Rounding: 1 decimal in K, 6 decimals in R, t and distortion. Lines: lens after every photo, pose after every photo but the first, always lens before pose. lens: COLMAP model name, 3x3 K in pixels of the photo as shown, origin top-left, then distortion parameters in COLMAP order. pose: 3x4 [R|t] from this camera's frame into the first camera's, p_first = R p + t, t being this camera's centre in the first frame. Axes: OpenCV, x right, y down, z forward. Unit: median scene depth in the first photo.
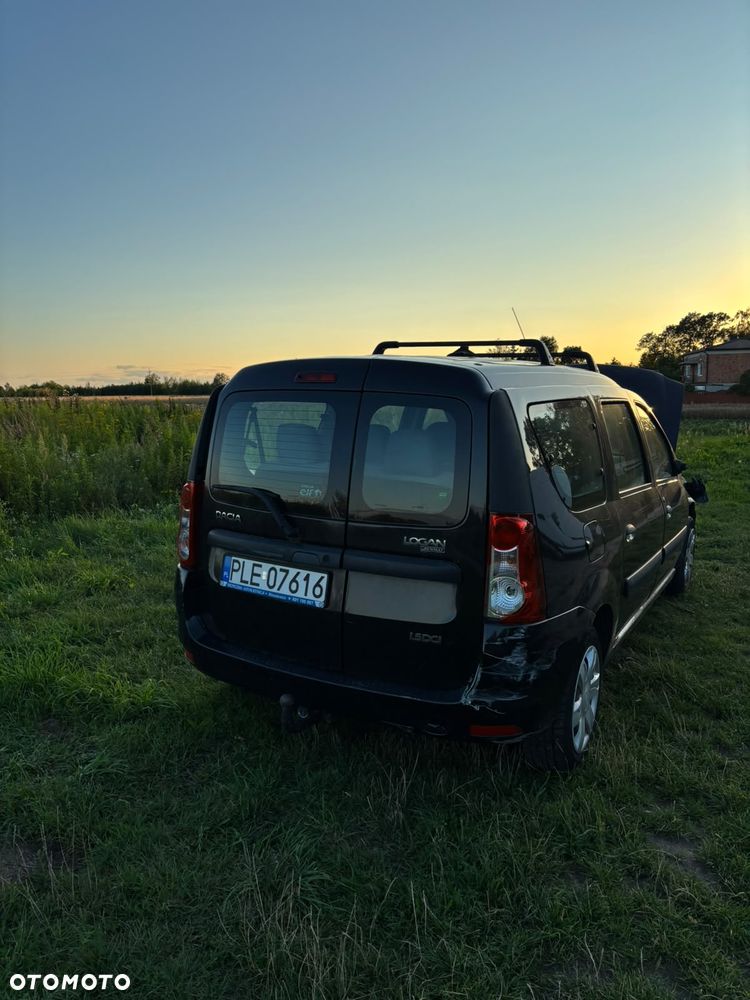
lens RADIAL K [[754.0, 0, 374.7], [0, 754.0, 495.0], [0, 0, 1]] dist [0.044735, -0.052358]
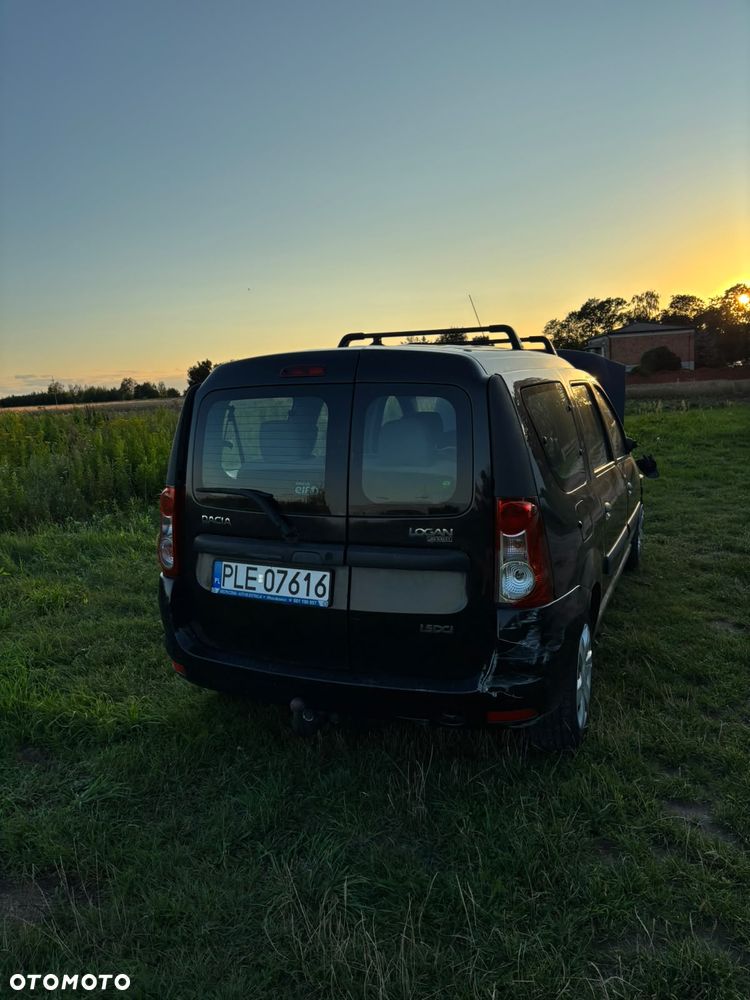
lens RADIAL K [[754.0, 0, 374.7], [0, 754.0, 495.0], [0, 0, 1]] dist [0.044735, -0.052358]
pose [[0.992675, -0.063017, 0.103076, -0.096886], [0.062462, 0.998010, 0.008608, 0.000504], [-0.103413, -0.002107, 0.994636, 0.022211]]
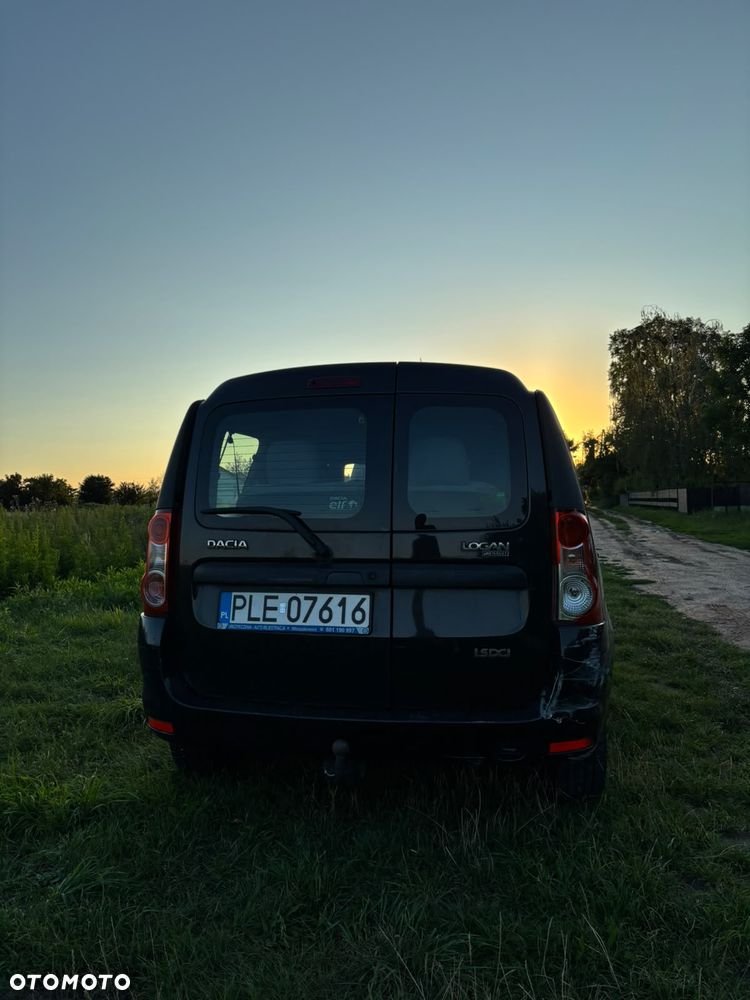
lens RADIAL K [[754.6, 0, 376.9], [0, 754.6, 496.0], [0, 0, 1]] dist [0.047836, -0.057883]
pose [[0.941709, -0.021669, 0.335731, -0.340965], [0.069625, 0.988872, -0.131470, 0.104585], [-0.329147, 0.147181, 0.932738, 0.151946]]
